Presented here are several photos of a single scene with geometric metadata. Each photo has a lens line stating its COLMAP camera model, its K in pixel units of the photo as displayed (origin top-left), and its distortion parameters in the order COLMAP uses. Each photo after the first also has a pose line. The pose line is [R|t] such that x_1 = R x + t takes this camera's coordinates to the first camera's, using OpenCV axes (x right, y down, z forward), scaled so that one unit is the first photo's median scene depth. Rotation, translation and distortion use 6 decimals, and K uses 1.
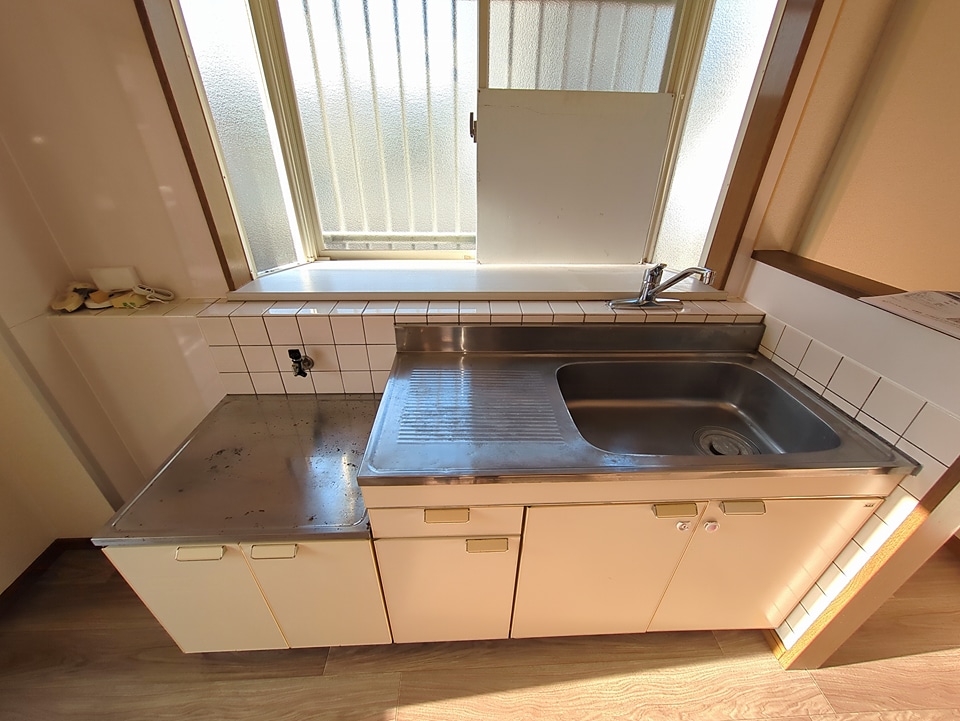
lens RADIAL K [[380.4, 0, 483.8], [0, 380.4, 363.0], [0, 0, 1]] dist [0.001026, 0.000262]
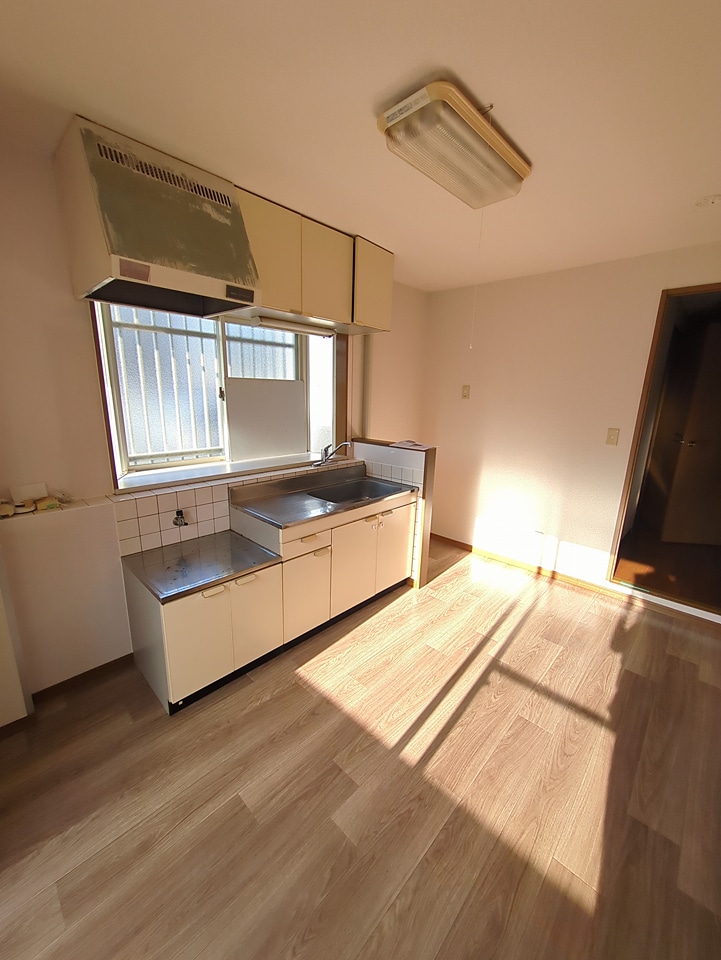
lens RADIAL K [[380.4, 0, 357.5], [0, 380.4, 481.7], [0, 0, 1]] dist [0.001026, 0.000262]
pose [[0.728470, -0.157721, 0.666675, -0.991539], [0.335228, 0.930739, -0.146107, 0.353284], [-0.597457, 0.329923, 0.730887, -0.771479]]
